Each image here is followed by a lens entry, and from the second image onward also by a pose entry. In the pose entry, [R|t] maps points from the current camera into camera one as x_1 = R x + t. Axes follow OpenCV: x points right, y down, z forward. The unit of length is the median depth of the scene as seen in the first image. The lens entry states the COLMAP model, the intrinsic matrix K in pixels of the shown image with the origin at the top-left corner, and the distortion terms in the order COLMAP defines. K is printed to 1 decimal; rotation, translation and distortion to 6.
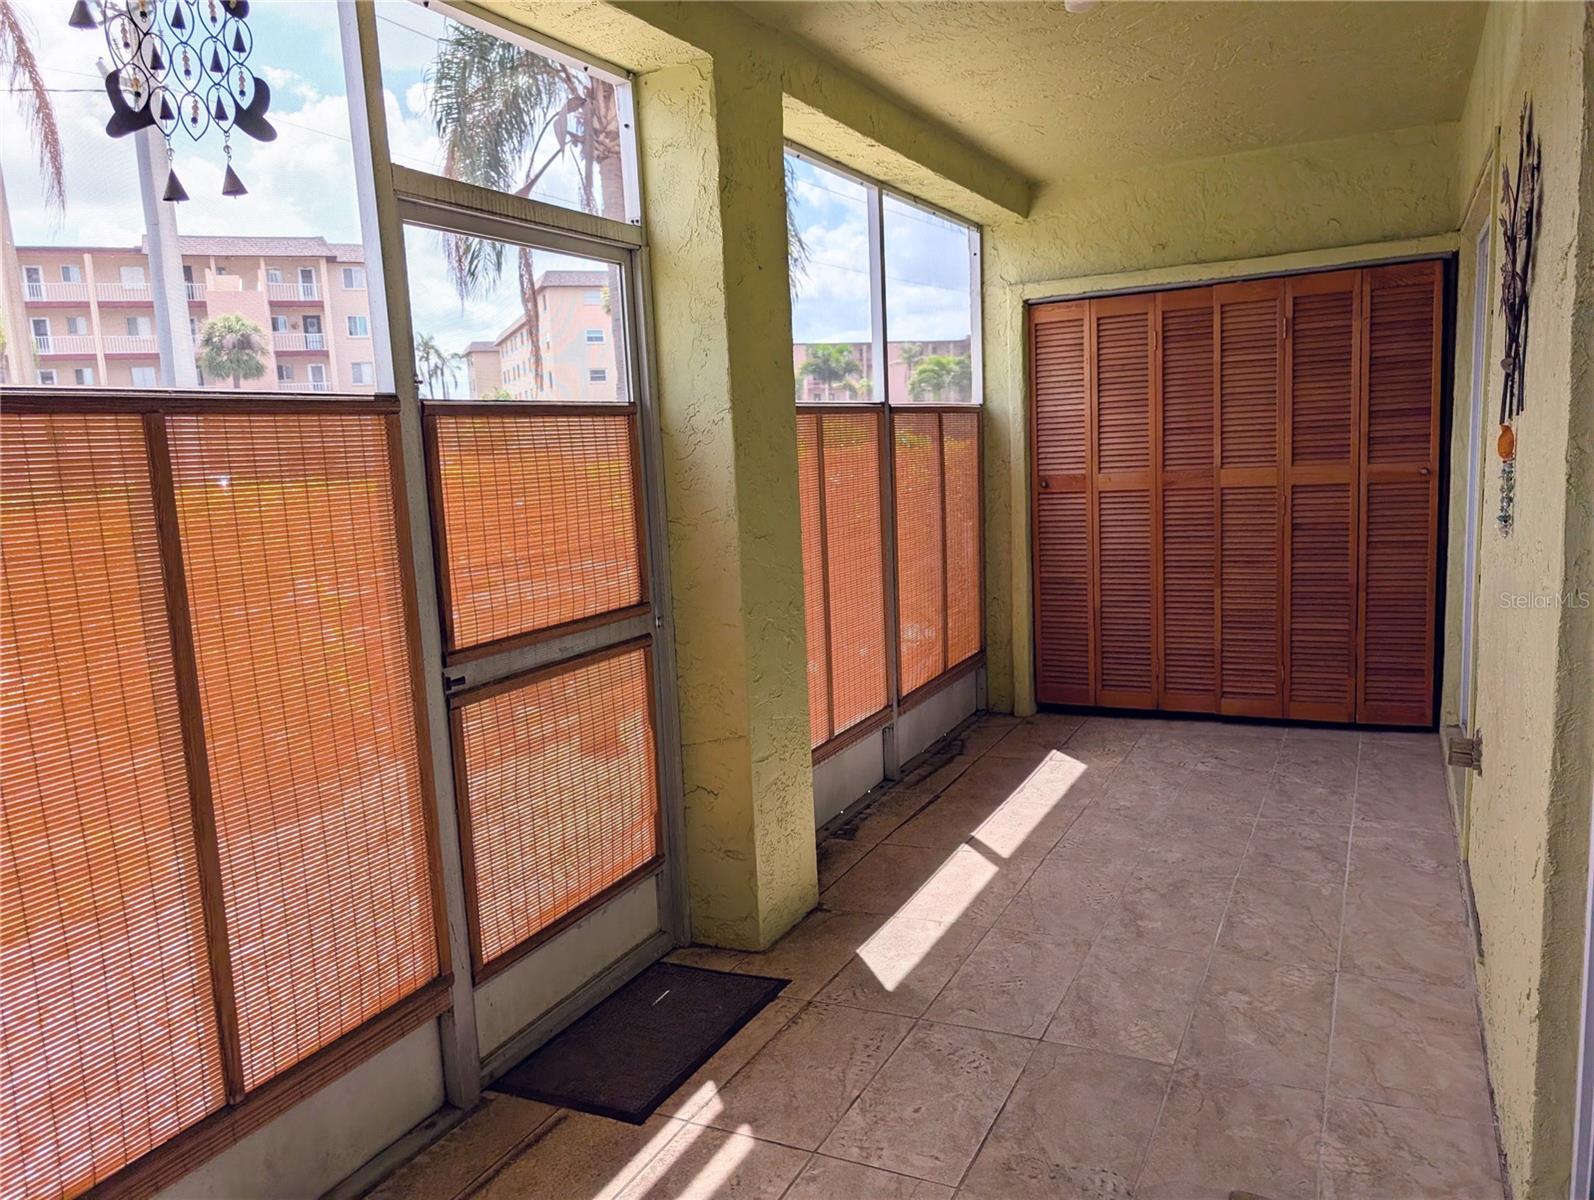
lens RADIAL K [[1139.8, 0, 784.6], [0, 1139.8, 612.8], [0, 0, 1]] dist [-0.001224, -0.001595]
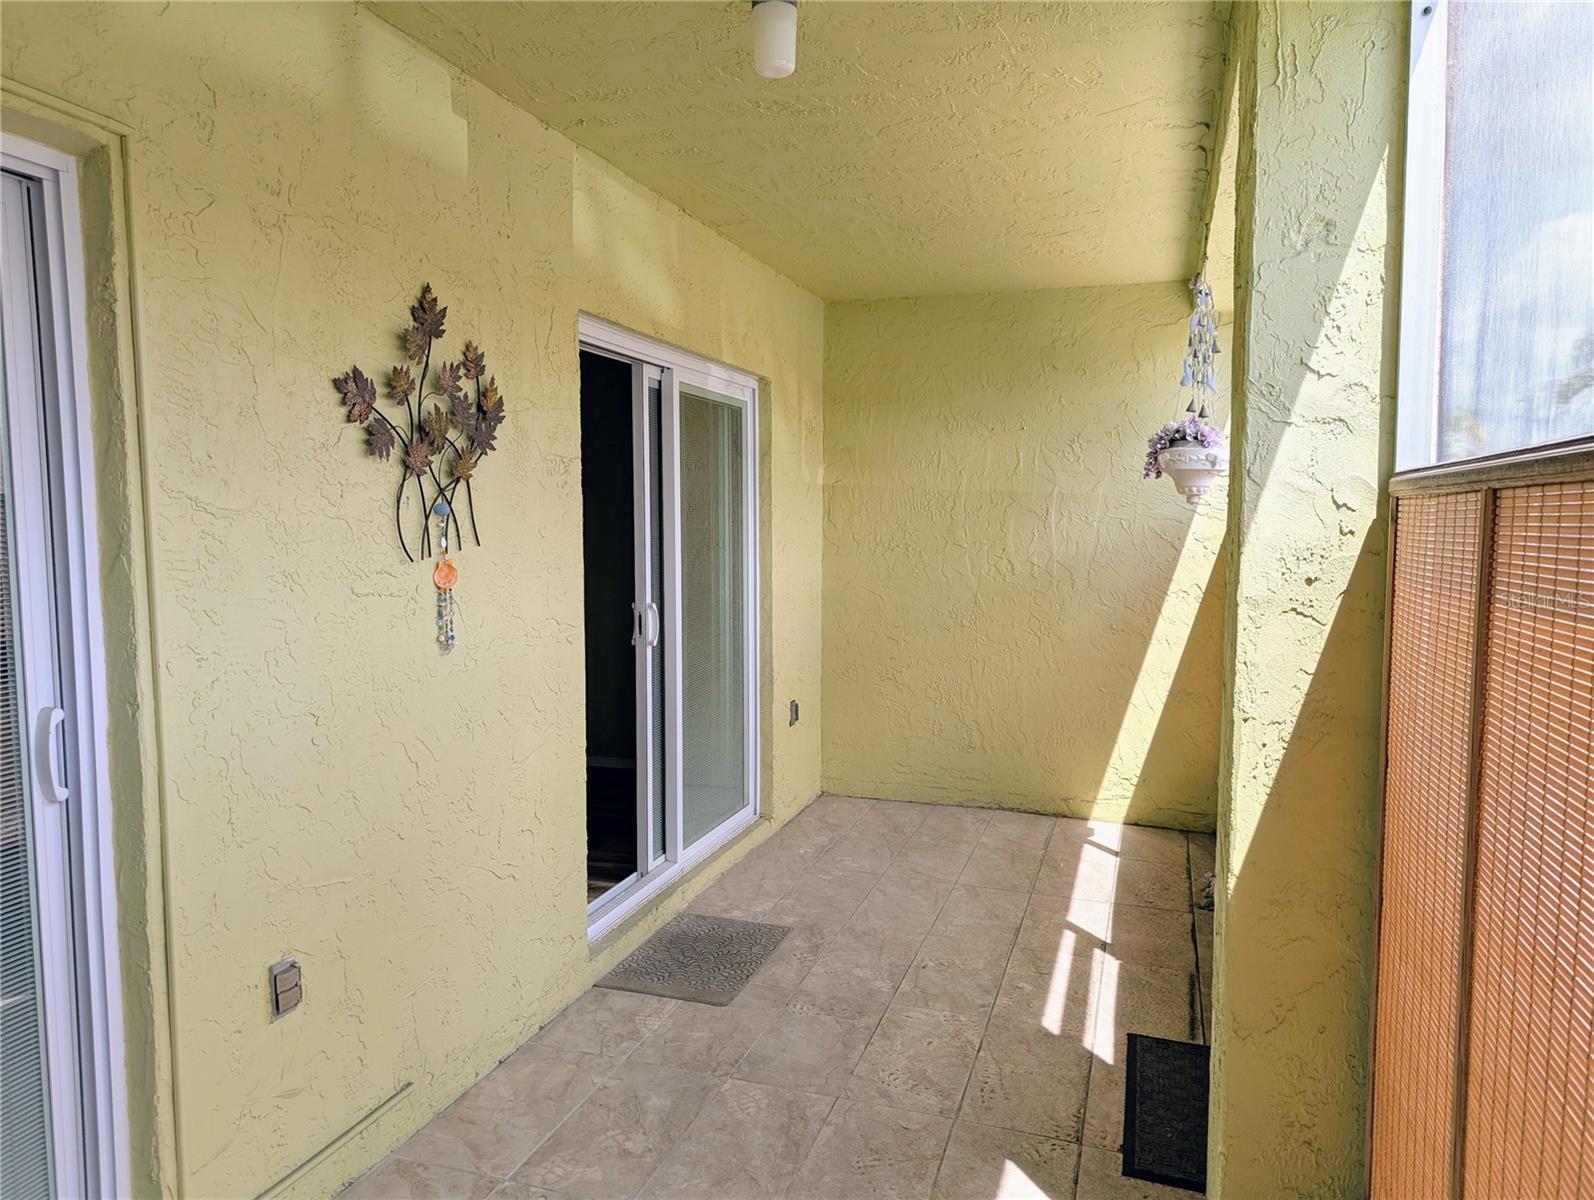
lens RADIAL K [[1139.8, 0, 795.5], [0, 1139.8, 594.0], [0, 0, 1]] dist [-0.001224, -0.001595]
pose [[-0.985282, 0.082176, -0.149888, 0.408426], [0.042422, 0.966981, 0.251291, -0.383369], [0.165589, 0.241234, -0.956236, 2.017984]]
